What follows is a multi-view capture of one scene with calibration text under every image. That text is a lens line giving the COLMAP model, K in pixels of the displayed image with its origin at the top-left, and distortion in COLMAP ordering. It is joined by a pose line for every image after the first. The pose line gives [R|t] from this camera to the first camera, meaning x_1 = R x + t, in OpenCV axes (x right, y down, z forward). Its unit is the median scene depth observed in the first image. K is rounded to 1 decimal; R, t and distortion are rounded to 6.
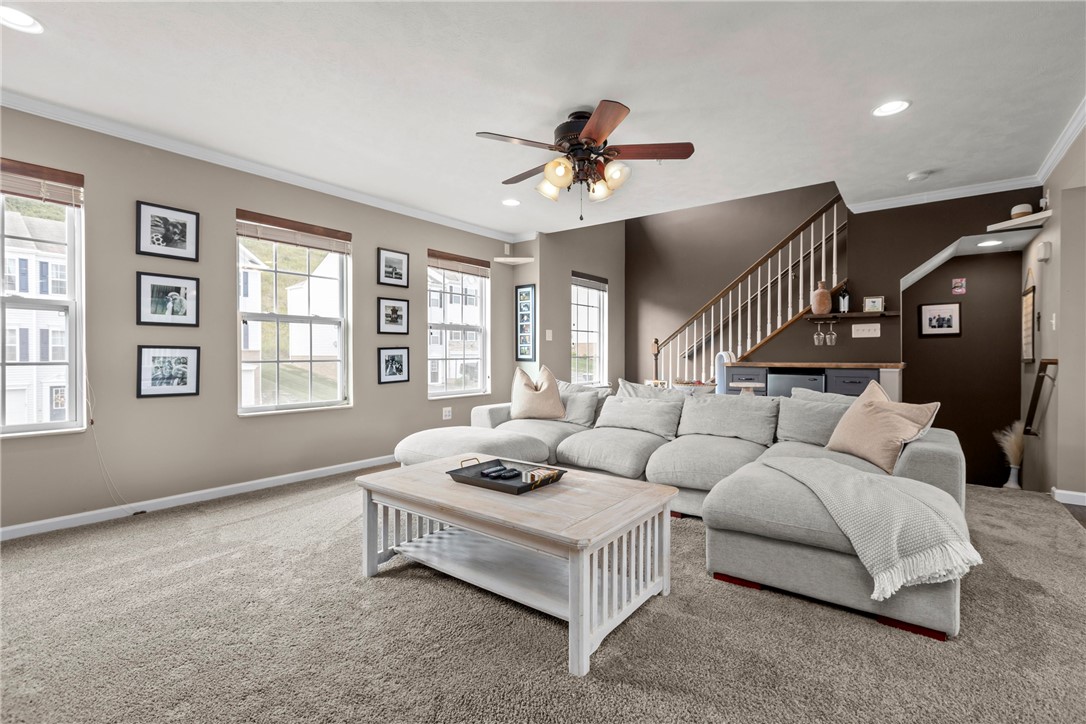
lens RADIAL K [[492.7, 0, 546.2], [0, 492.7, 357.9], [0, 0, 1]] dist [0.004963, 0.000428]
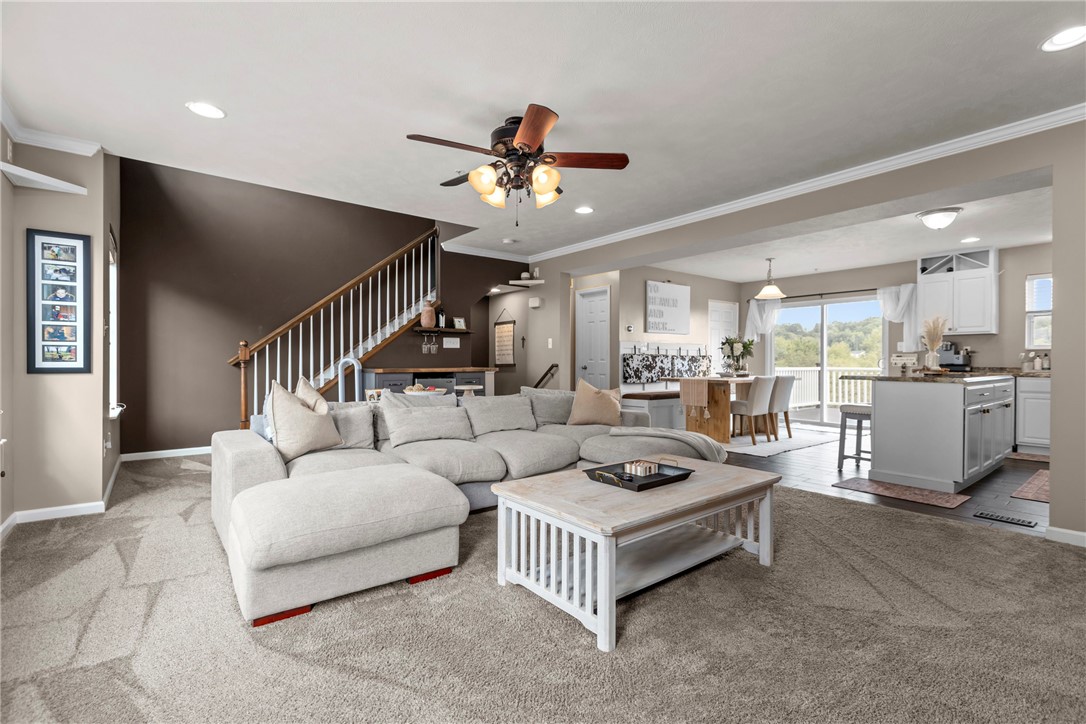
lens RADIAL K [[492.7, 0, 550.1], [0, 492.7, 363.0], [0, 0, 1]] dist [0.004963, 0.000428]
pose [[0.239810, -0.004179, 0.970811, -0.543097], [0.004277, 0.999986, 0.003248, -0.004962], [-0.970810, 0.003373, 0.239825, 0.430167]]
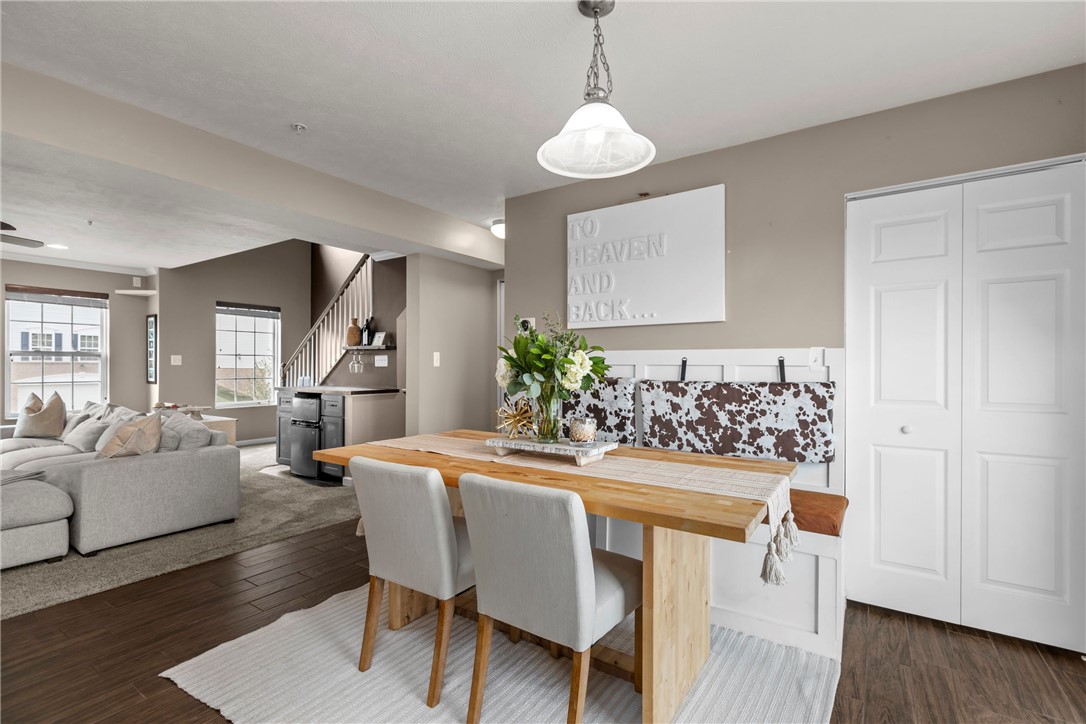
lens RADIAL K [[492.7, 0, 548.9], [0, 492.7, 366.4], [0, 0, 1]] dist [0.004963, 0.000428]
pose [[0.998064, 0.004081, 0.062068, 0.960785], [-0.003830, 0.999984, -0.004153, -0.037780], [-0.062084, 0.003908, 0.998063, -0.201992]]
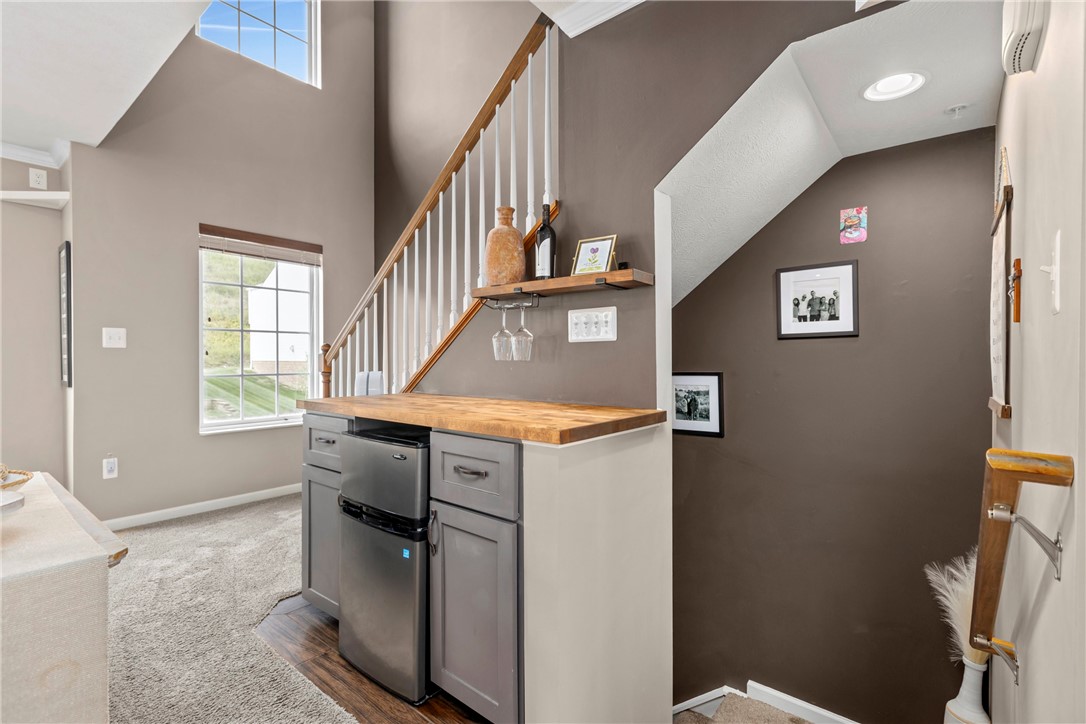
lens RADIAL K [[492.7, 0, 541.7], [0, 492.7, 364.3], [0, 0, 1]] dist [0.004963, 0.000428]
pose [[0.999399, 0.001018, -0.034652, 0.611911], [-0.000886, 0.999992, 0.003836, -0.024426], [0.034656, -0.003803, 0.999392, 0.588789]]
